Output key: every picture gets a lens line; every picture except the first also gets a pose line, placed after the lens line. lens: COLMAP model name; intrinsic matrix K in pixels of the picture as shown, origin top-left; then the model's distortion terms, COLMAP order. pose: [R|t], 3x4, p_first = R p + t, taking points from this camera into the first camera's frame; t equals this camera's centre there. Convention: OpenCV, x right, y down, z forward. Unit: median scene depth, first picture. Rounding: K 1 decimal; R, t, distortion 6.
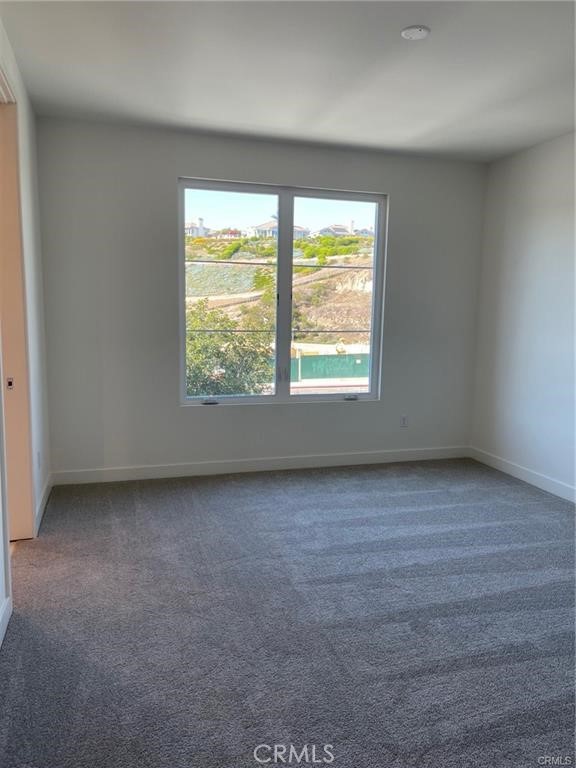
lens RADIAL K [[574.8, 0, 288.0], [0, 574.8, 384.0], [0, 0, 1]] dist [0.068210, -0.098519]
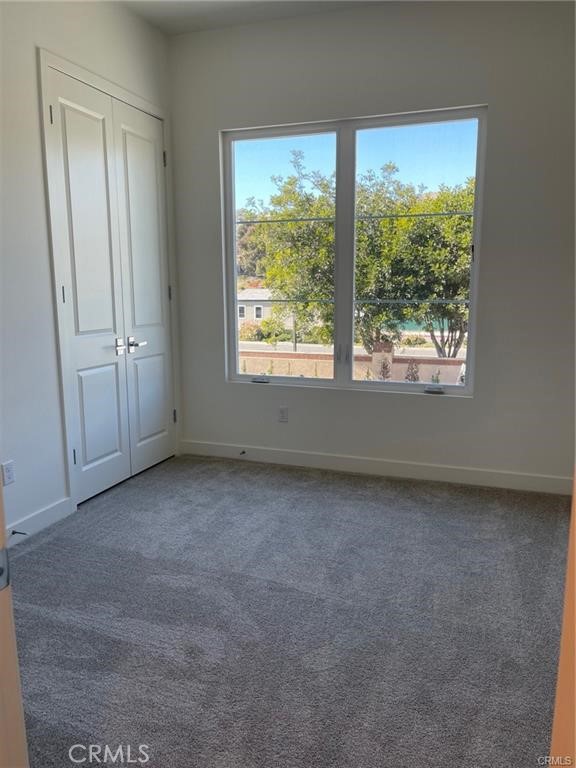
lens RADIAL K [[574.8, 0, 288.0], [0, 574.8, 384.0], [0, 0, 1]] dist [0.068210, -0.098519]
pose [[0.801358, 0.080335, -0.592767, 0.448842], [-0.068722, 0.996744, 0.042178, -0.003232], [0.594225, 0.006937, 0.804269, 0.310035]]
